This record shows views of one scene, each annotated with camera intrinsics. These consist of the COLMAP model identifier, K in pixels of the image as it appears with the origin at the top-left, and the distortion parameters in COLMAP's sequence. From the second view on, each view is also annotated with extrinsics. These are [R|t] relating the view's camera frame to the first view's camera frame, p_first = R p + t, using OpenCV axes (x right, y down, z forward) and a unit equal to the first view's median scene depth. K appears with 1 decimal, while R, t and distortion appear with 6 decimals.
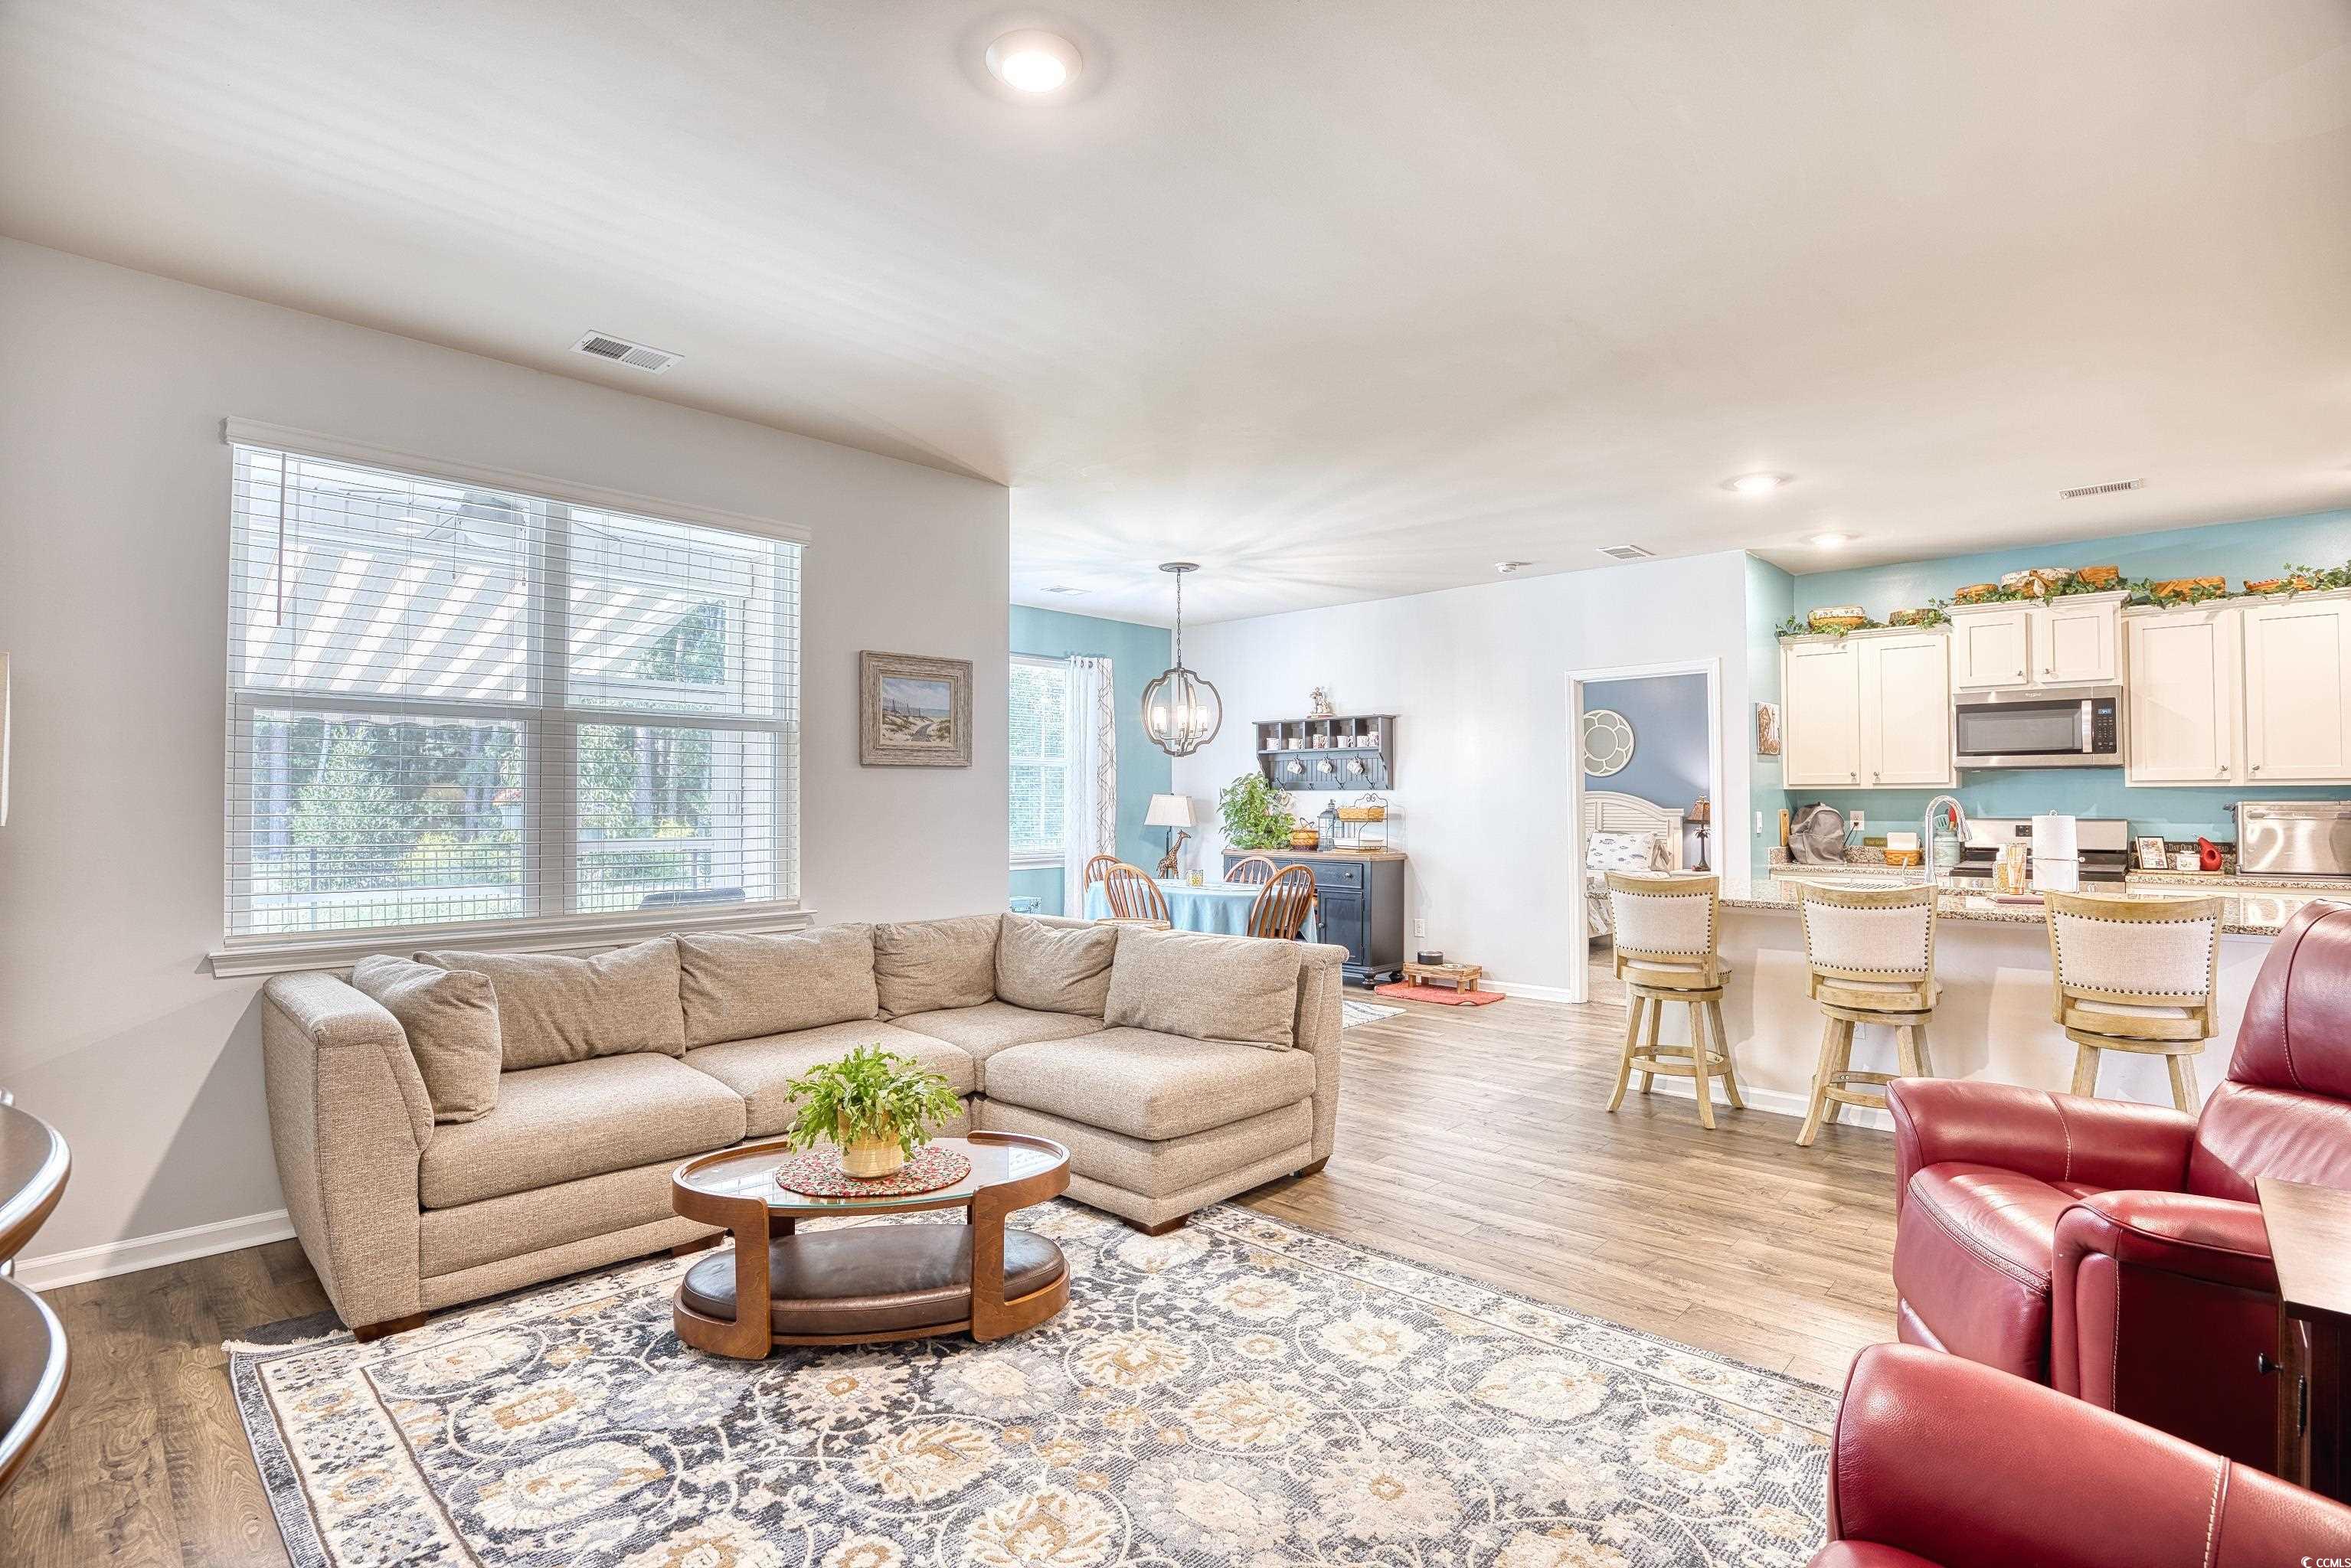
lens RADIAL K [[1109.5, 0, 1171.7], [0, 1109.5, 781.7], [0, 0, 1]] dist [-0.061494, 0.016152]
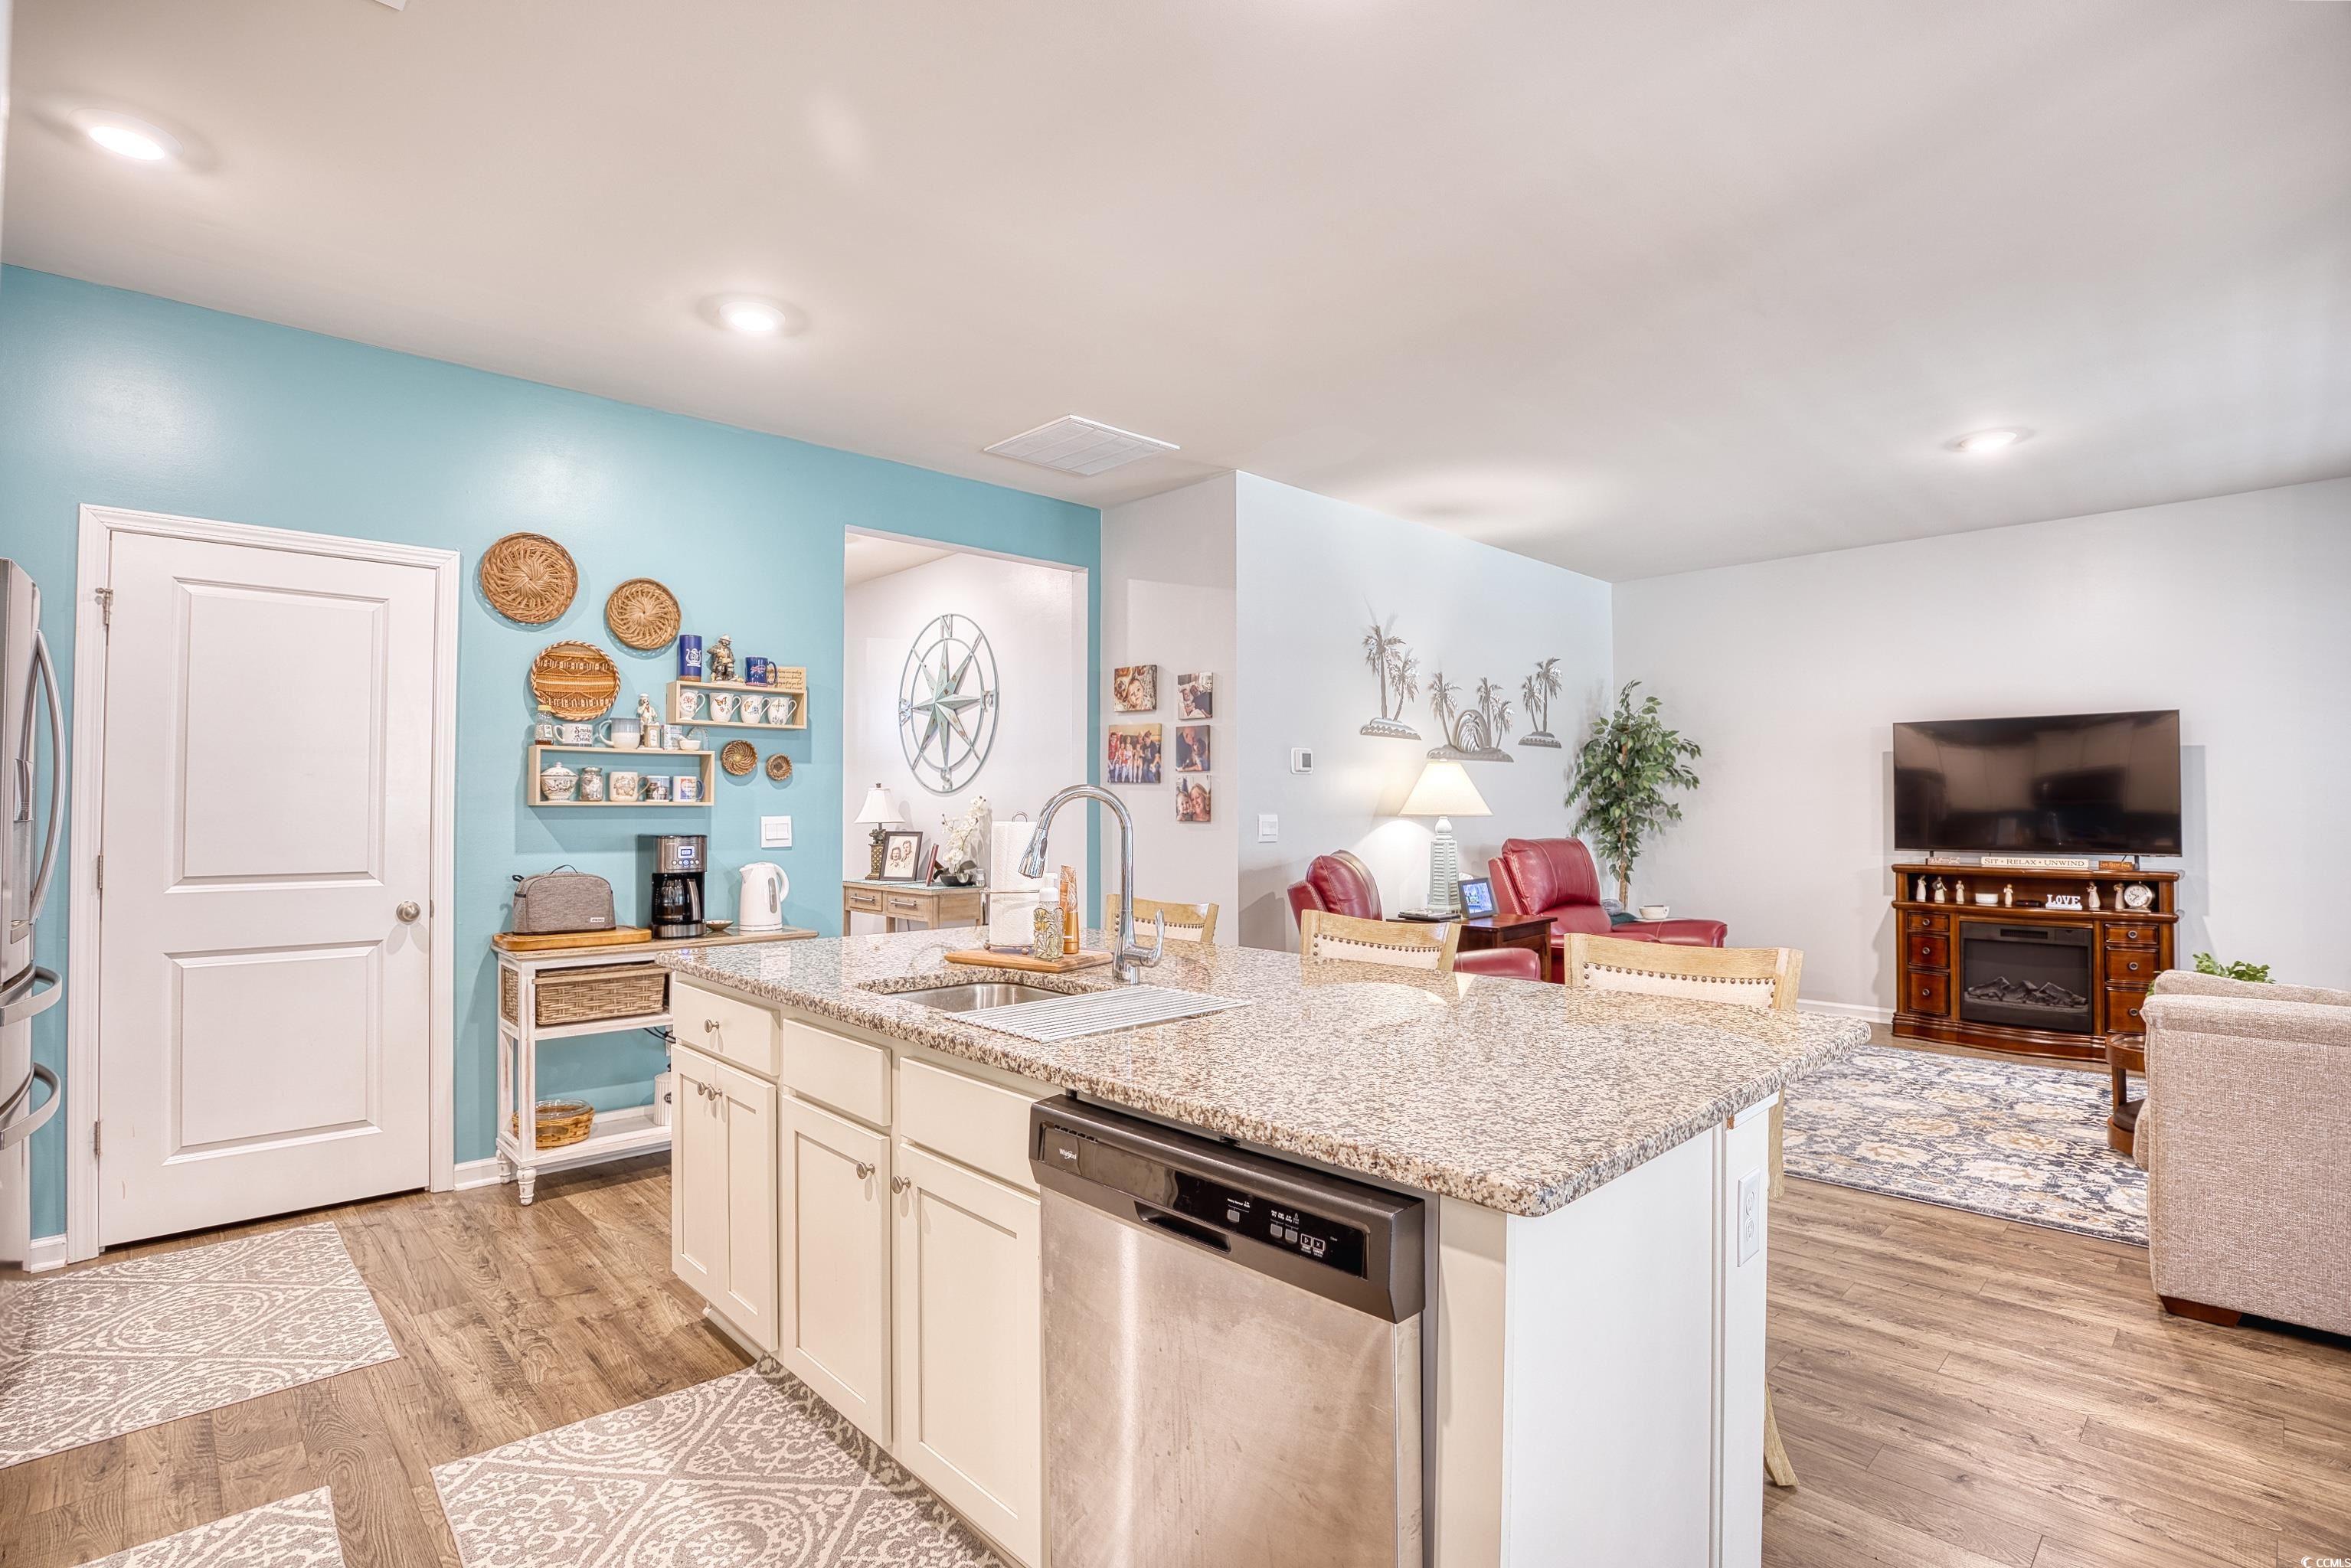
lens RADIAL K [[1119.0, 0, 1169.1], [0, 1119.0, 780.6], [0, 0, 1]] dist [-0.062231, 0.017245]
pose [[-0.998788, 0.003879, 0.049061, 0.508615], [0.001776, 0.999080, -0.042840, 0.026521], [-0.049182, -0.042701, -0.997877, 1.183018]]
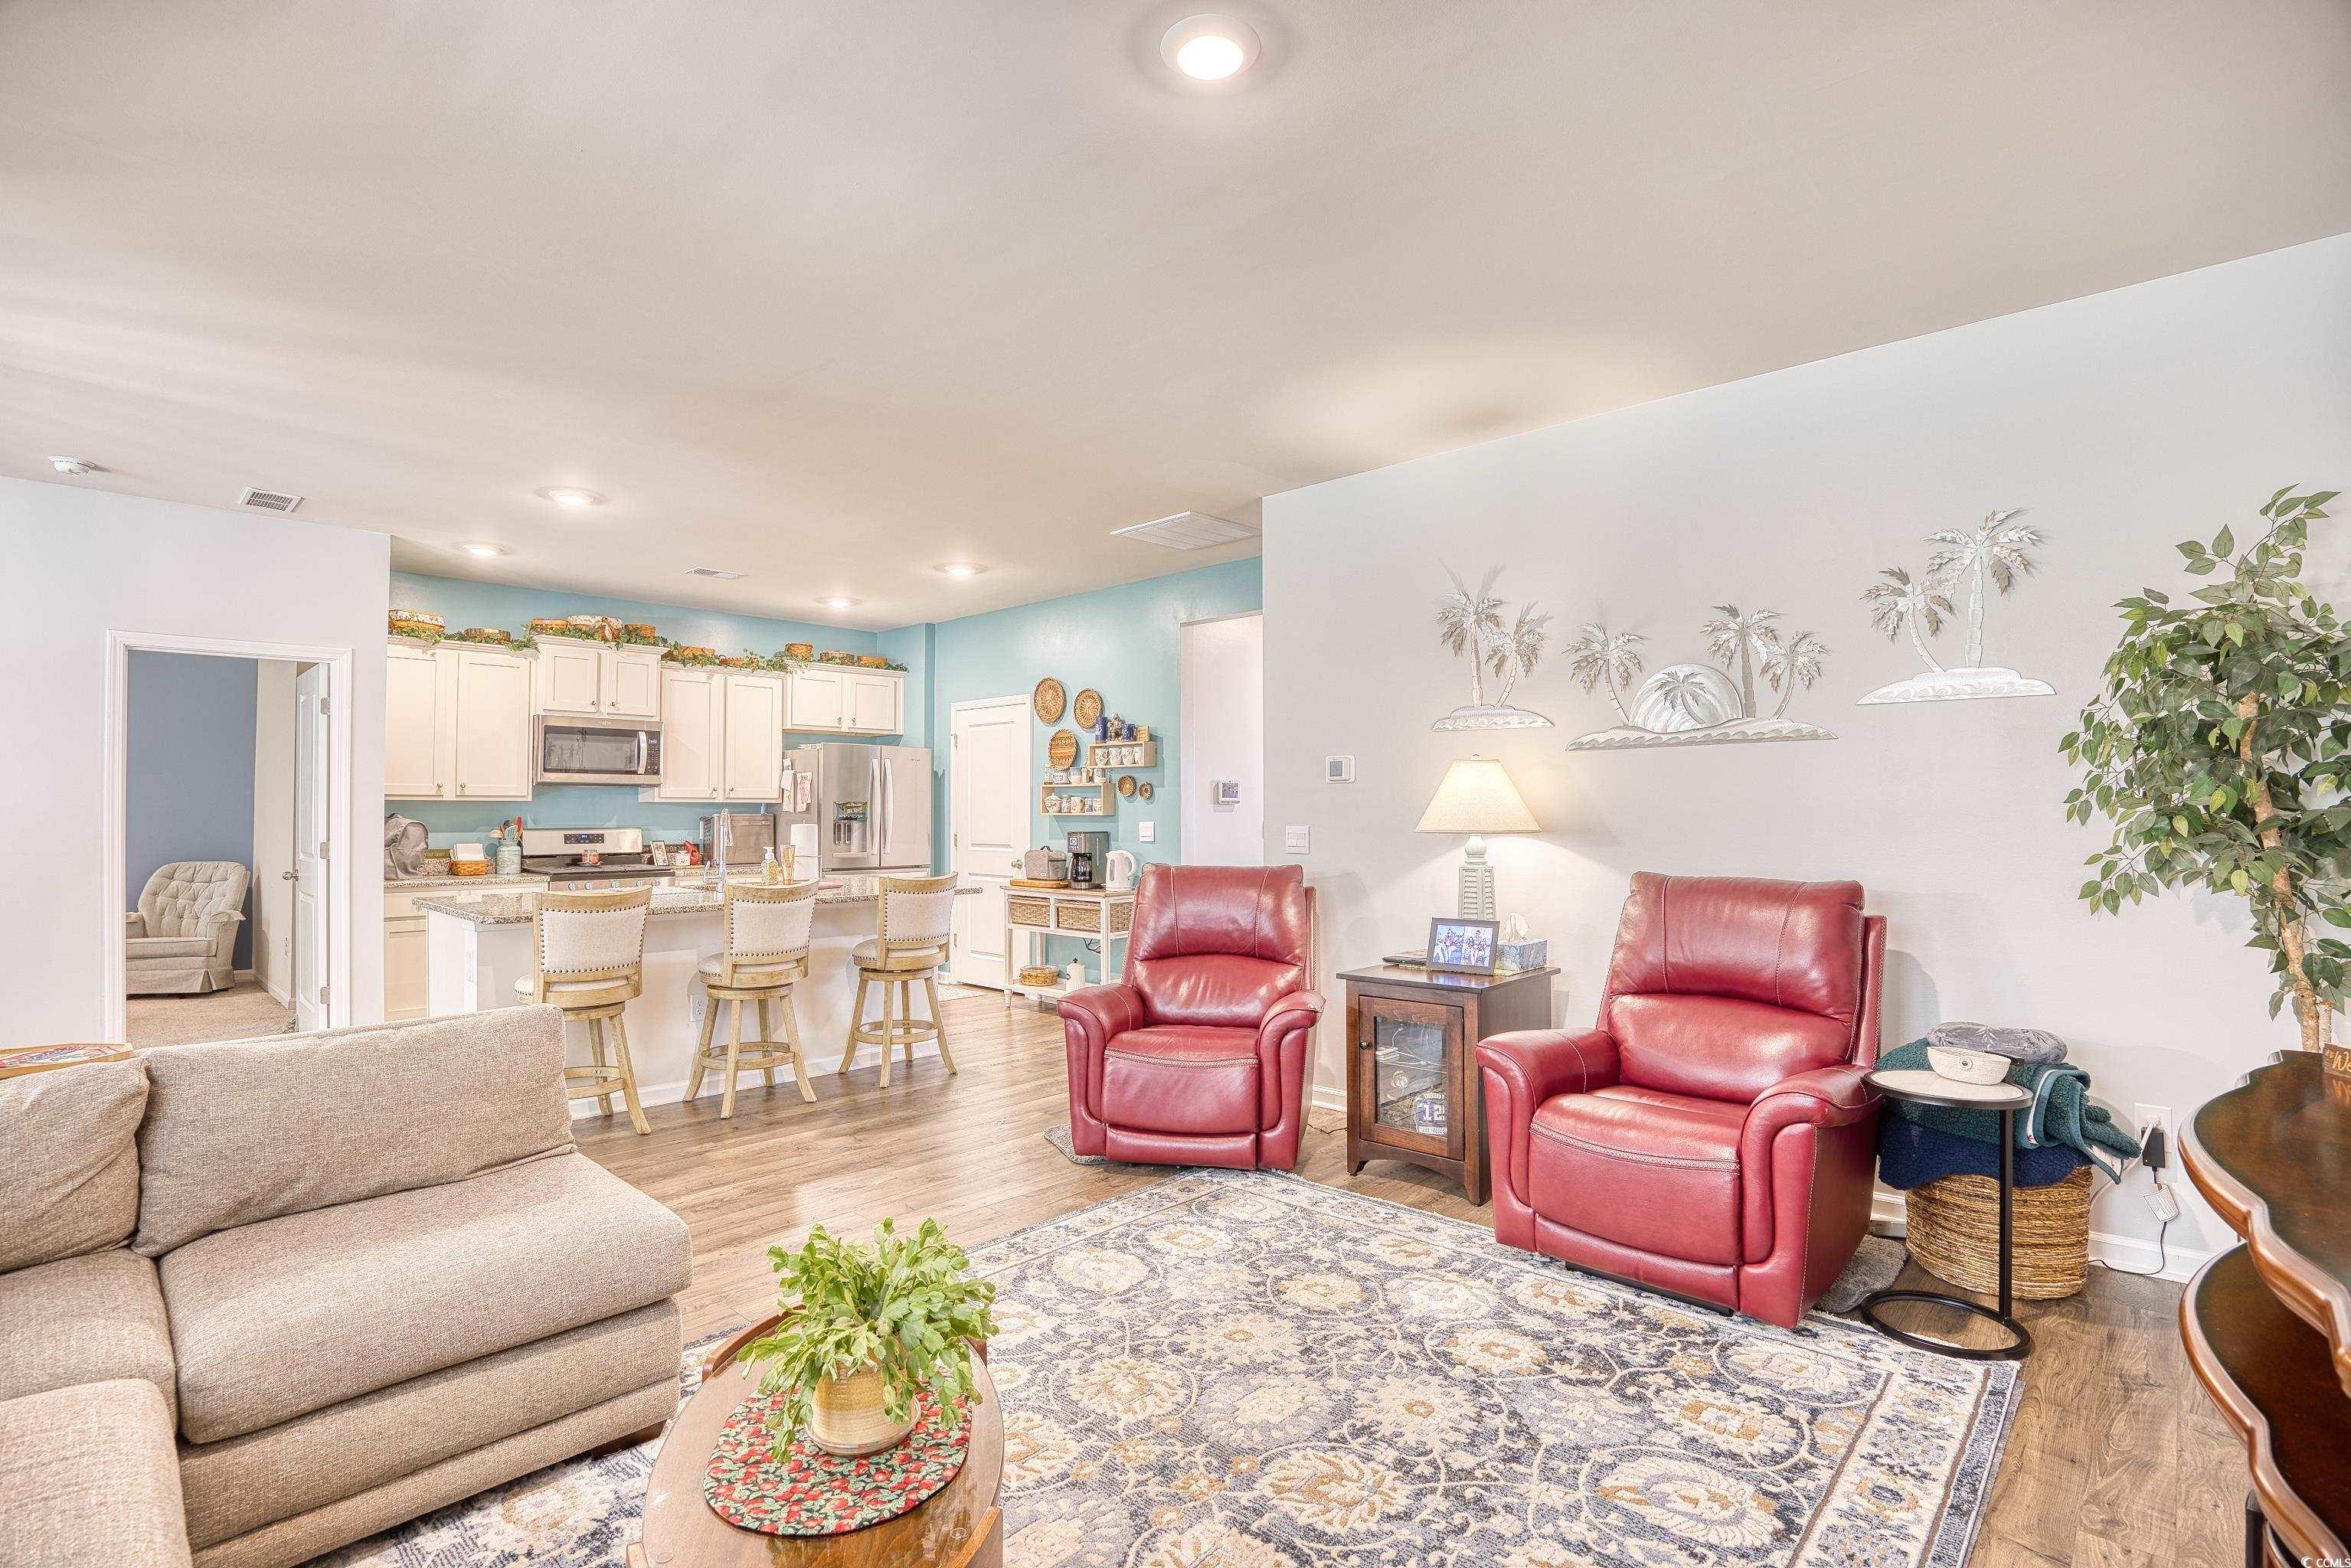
lens RADIAL K [[1109.5, 0, 1171.7], [0, 1109.5, 781.7], [0, 0, 1]] dist [-0.061494, 0.016152]
pose [[-0.001826, 0.027059, 0.999632, -0.408288], [-0.017108, 0.999487, -0.027087, 0.005813], [-0.999852, -0.017151, -0.001363, 0.389380]]
